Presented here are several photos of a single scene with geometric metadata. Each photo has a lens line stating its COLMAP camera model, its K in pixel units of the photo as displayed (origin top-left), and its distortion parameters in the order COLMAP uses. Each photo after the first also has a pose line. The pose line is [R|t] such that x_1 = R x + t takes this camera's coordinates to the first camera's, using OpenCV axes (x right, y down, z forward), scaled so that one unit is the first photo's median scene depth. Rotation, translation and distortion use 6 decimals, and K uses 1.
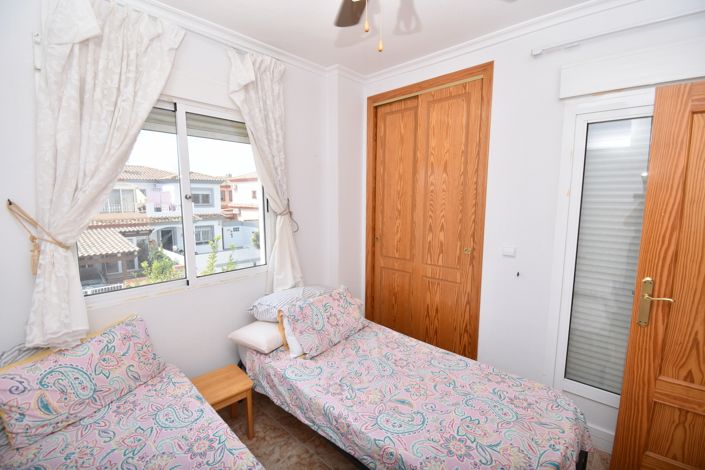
lens RADIAL K [[309.9, 0, 354.4], [0, 309.9, 235.0], [0, 0, 1]] dist [0.022107, -0.026607]
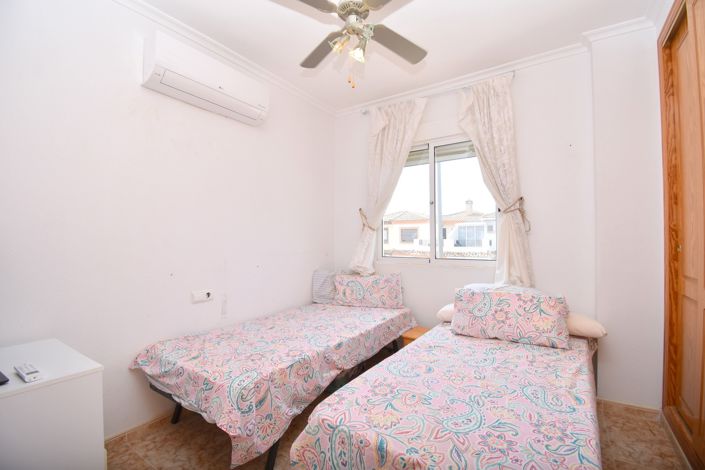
lens RADIAL K [[309.9, 0, 354.4], [0, 309.9, 235.0], [0, 0, 1]] dist [0.022107, -0.026607]
pose [[0.159682, -0.014054, -0.987068, 1.889642], [-0.114267, 0.992914, -0.032622, 0.265833], [0.980533, 0.117998, 0.156945, 0.912853]]
